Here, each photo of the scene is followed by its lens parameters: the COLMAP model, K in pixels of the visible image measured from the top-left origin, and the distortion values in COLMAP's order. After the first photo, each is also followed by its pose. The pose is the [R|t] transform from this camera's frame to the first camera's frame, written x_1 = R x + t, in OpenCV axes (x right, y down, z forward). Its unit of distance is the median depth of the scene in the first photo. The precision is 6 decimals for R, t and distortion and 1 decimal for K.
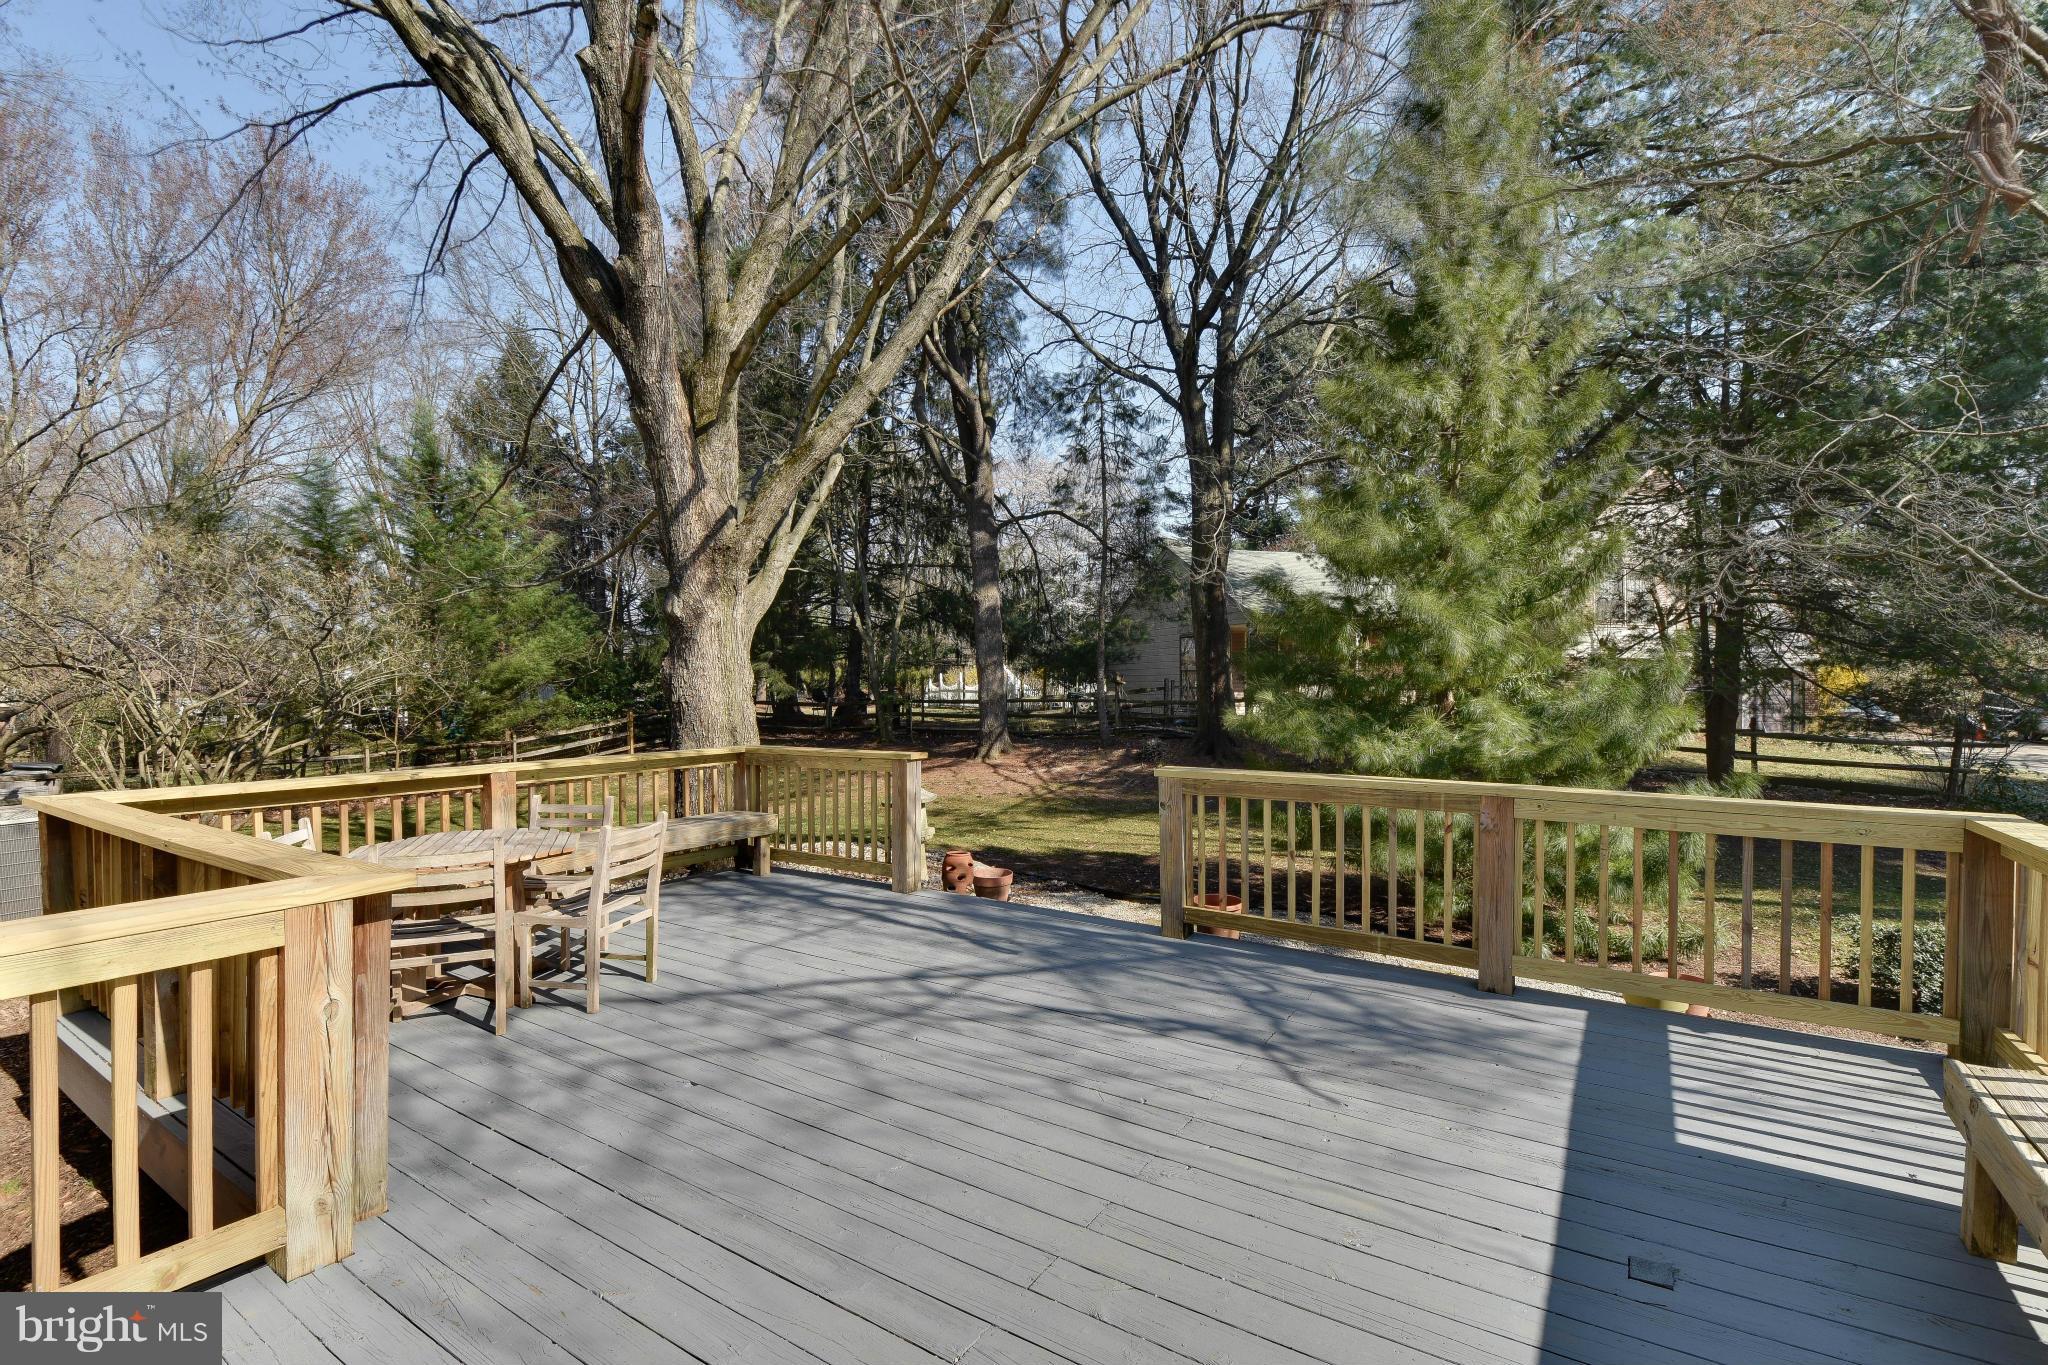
lens RADIAL K [[938.9, 0, 1025.2], [0, 938.9, 684.2], [0, 0, 1]] dist [-0.019223, -0.000205]
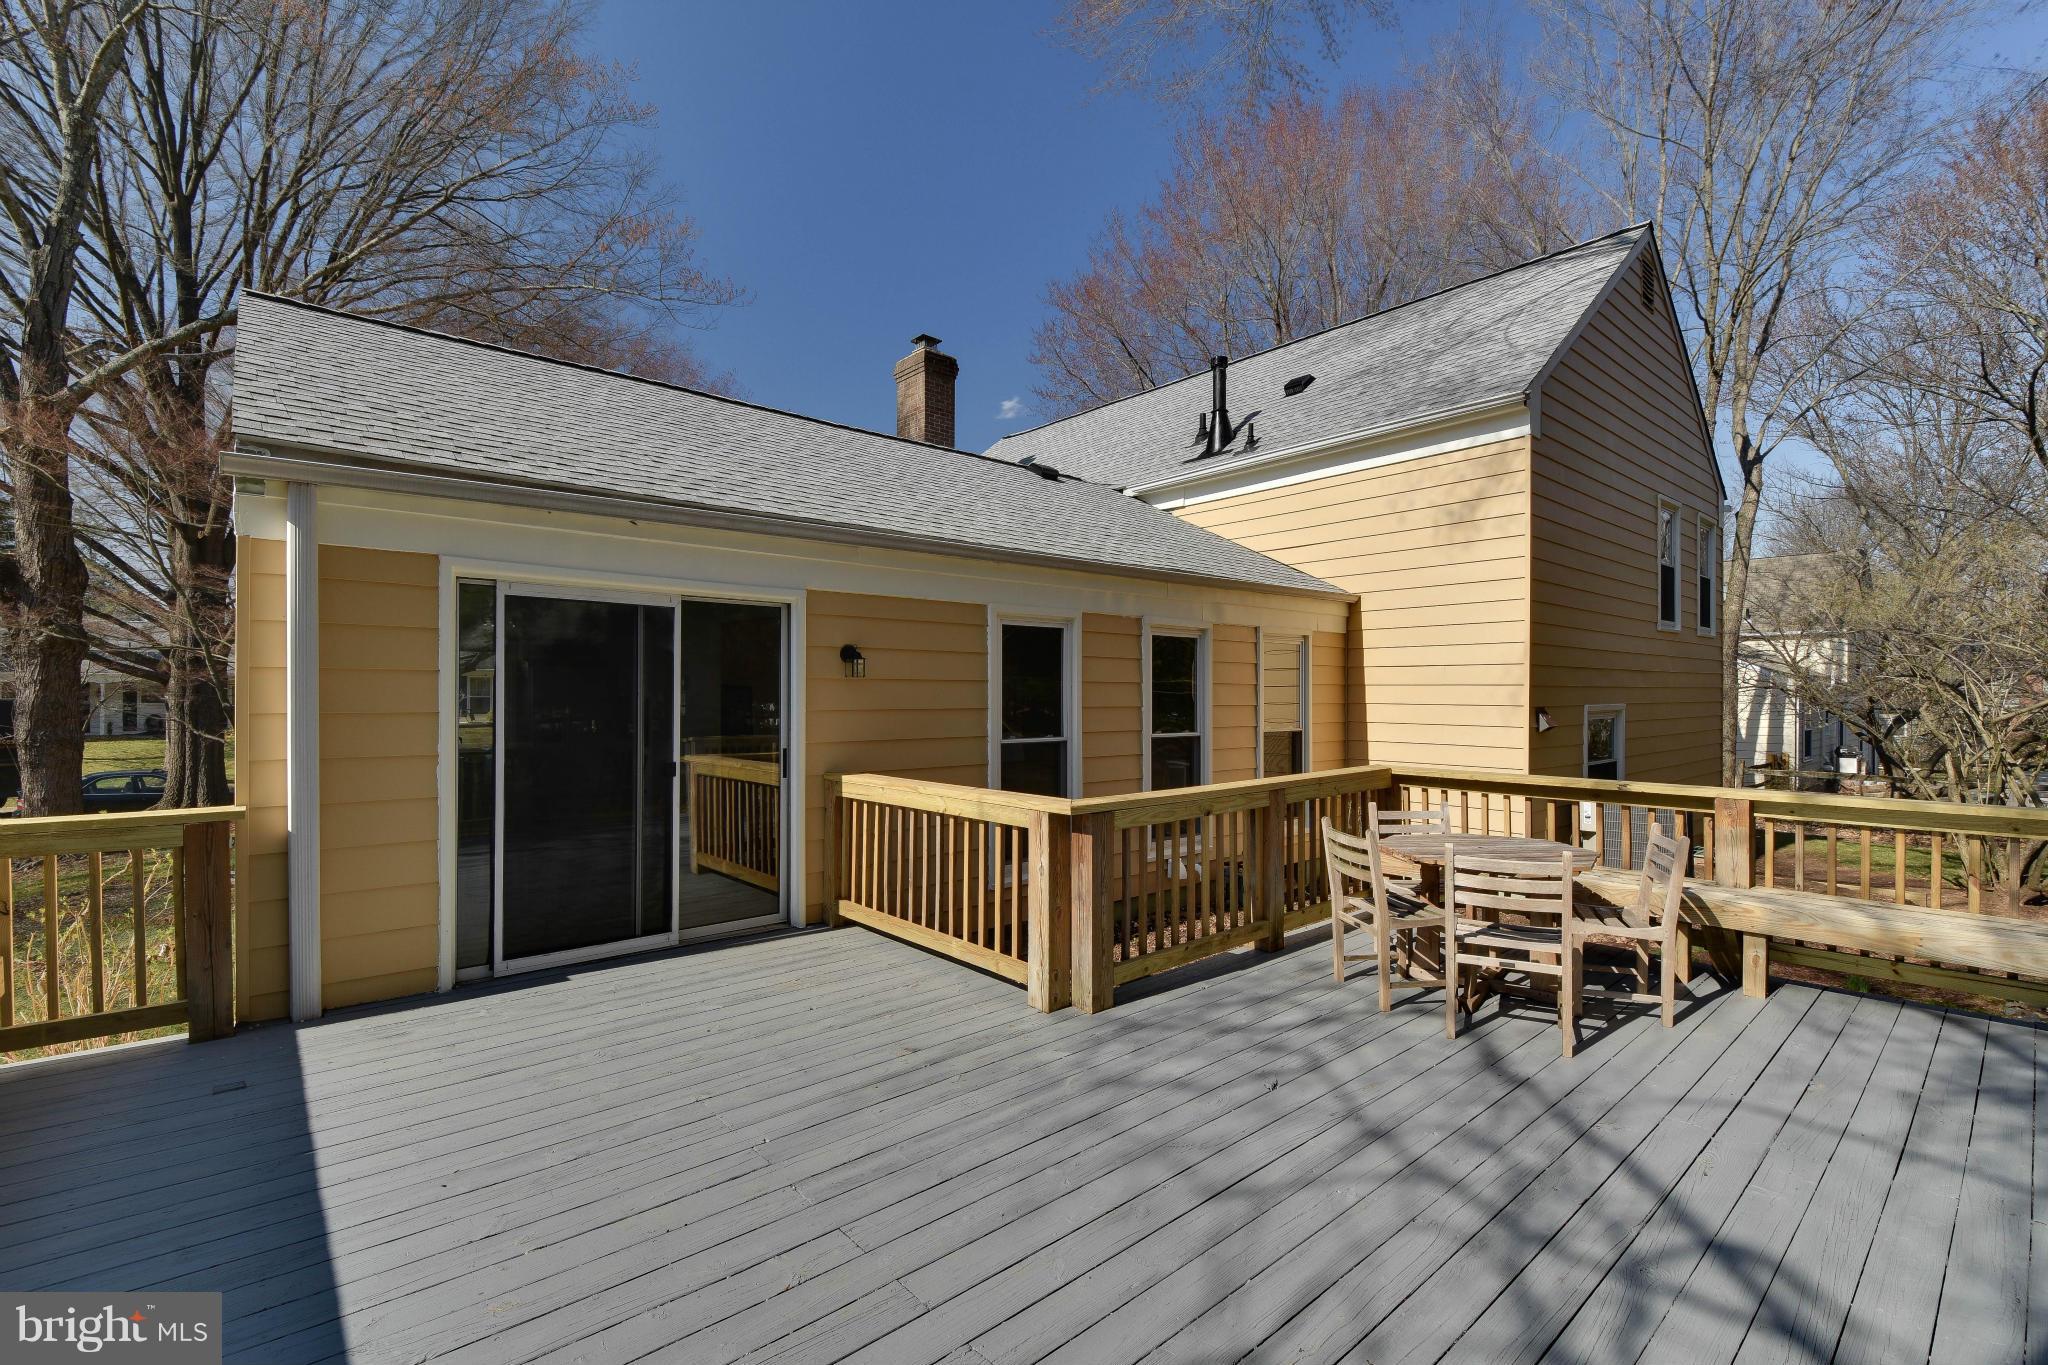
lens RADIAL K [[903.4, 0, 1026.3], [0, 903.4, 689.2], [0, 0, 1]] dist [0.001689, 0.000141]
pose [[-0.257493, 0.000845, -0.966280, 0.535302], [-0.007224, 0.999970, 0.002799, -0.001746], [0.966253, 0.007701, -0.257479, 0.846809]]
